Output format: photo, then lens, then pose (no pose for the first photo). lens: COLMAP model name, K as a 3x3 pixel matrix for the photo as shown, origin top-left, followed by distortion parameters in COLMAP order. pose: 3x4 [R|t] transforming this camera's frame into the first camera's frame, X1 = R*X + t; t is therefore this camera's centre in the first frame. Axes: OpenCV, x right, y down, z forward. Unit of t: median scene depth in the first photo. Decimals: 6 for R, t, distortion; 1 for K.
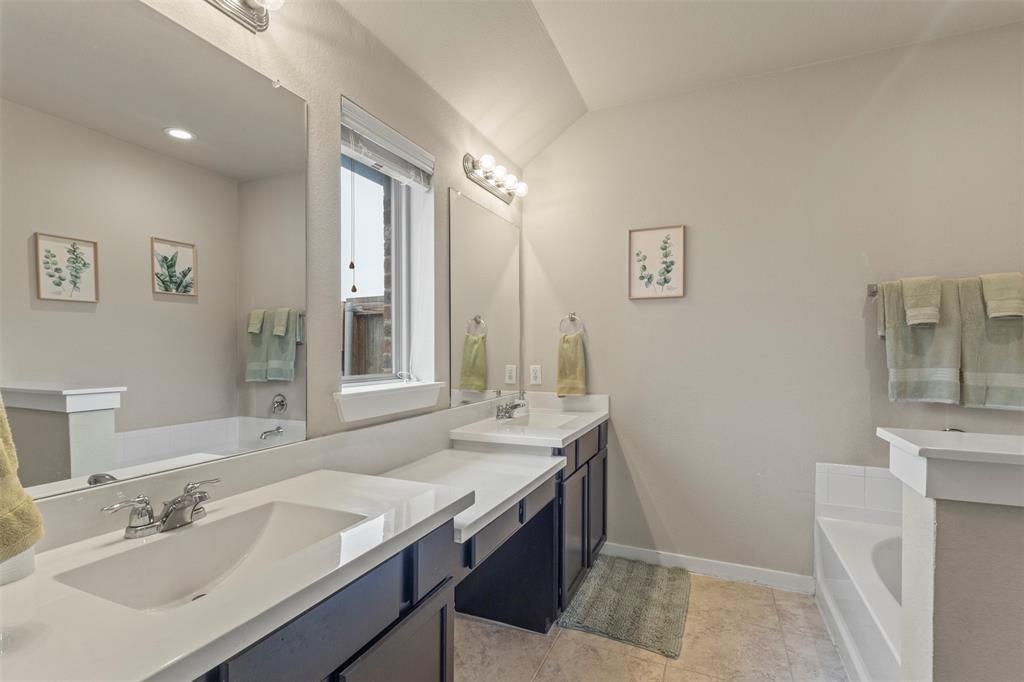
lens RADIAL K [[473.0, 0, 508.3], [0, 473.0, 340.0], [0, 0, 1]] dist [-0.000080, 0.001052]
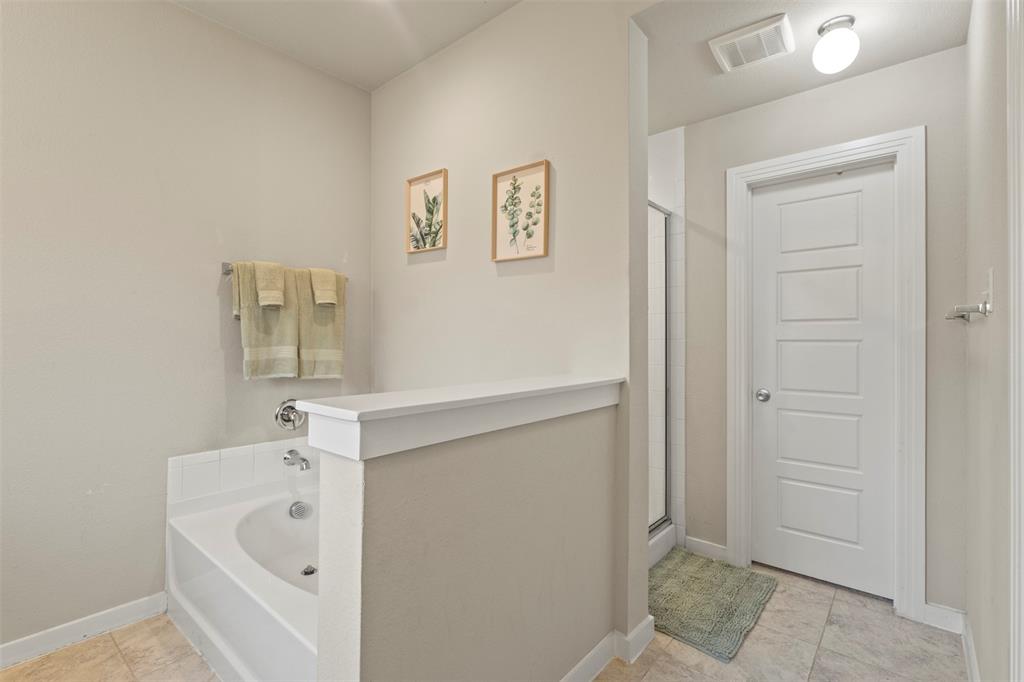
lens RADIAL K [[473.0, 0, 508.3], [0, 473.0, 340.0], [0, 0, 1]] dist [-0.000080, 0.001052]
pose [[0.290969, -0.001355, 0.956731, 0.002027], [-0.020932, 0.999751, 0.007782, 0.025286], [-0.956503, -0.022290, 0.290868, 0.173775]]
